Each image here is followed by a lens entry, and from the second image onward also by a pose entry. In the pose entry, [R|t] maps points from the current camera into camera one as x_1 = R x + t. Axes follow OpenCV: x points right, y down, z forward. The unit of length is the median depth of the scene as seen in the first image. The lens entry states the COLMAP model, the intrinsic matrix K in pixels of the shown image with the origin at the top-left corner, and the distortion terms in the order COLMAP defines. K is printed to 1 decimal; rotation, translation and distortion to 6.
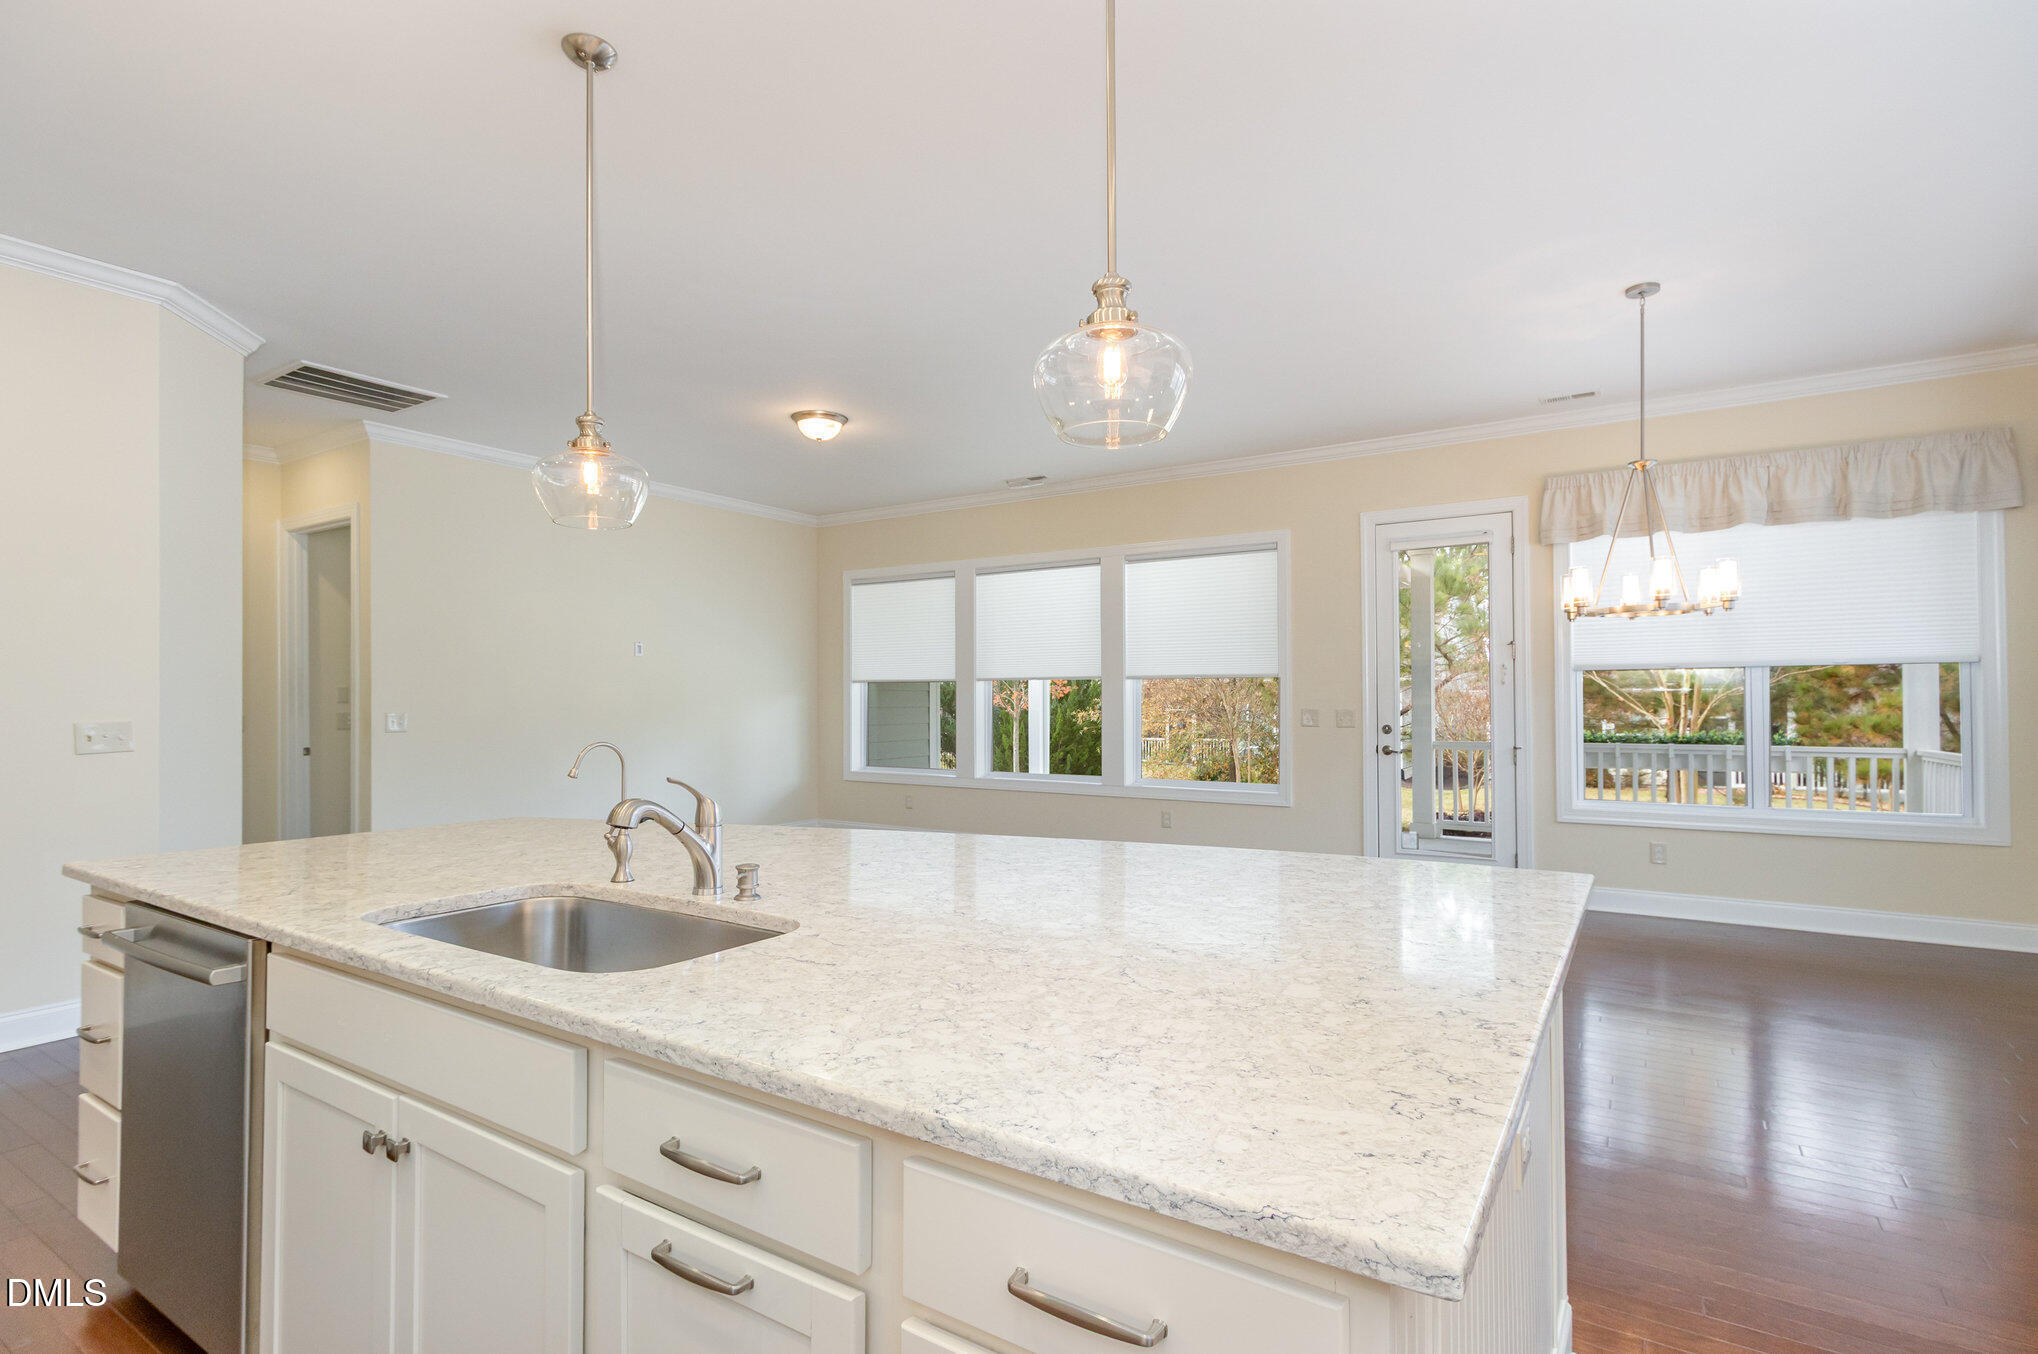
lens RADIAL K [[955.0, 0, 1003.1], [0, 955.0, 690.4], [0, 0, 1]] dist [0.011233, -0.001718]
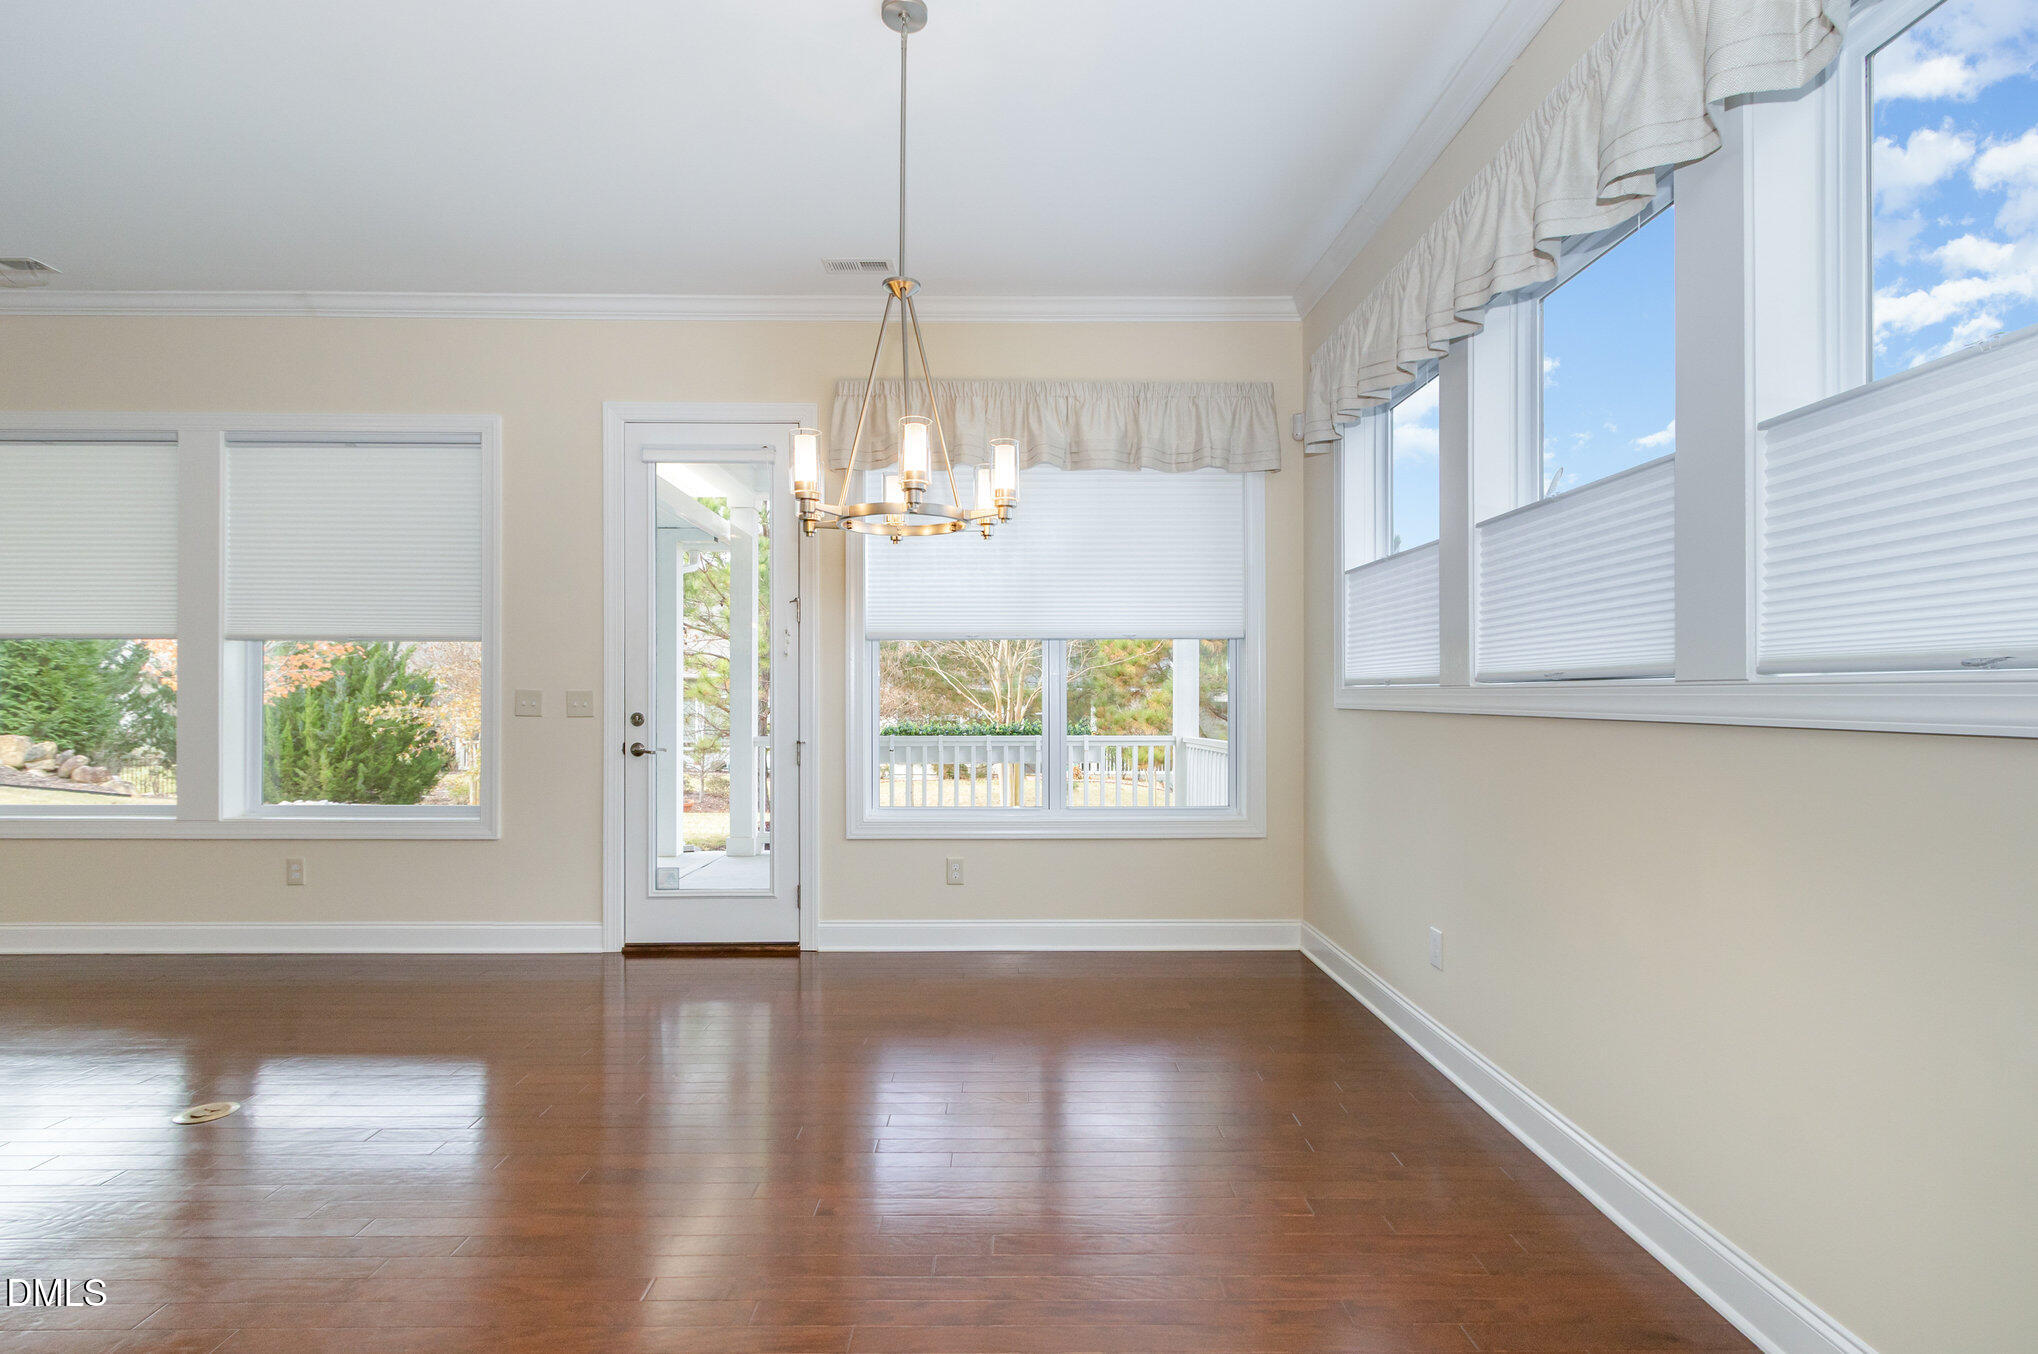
lens RADIAL K [[955.0, 0, 1003.1], [0, 955.0, 690.4], [0, 0, 1]] dist [0.011233, -0.001718]
pose [[0.830726, 0.011486, 0.556564, 0.215578], [-0.011117, 0.999930, -0.004043, 0.017910], [-0.556571, -0.002829, 0.830795, 0.253073]]
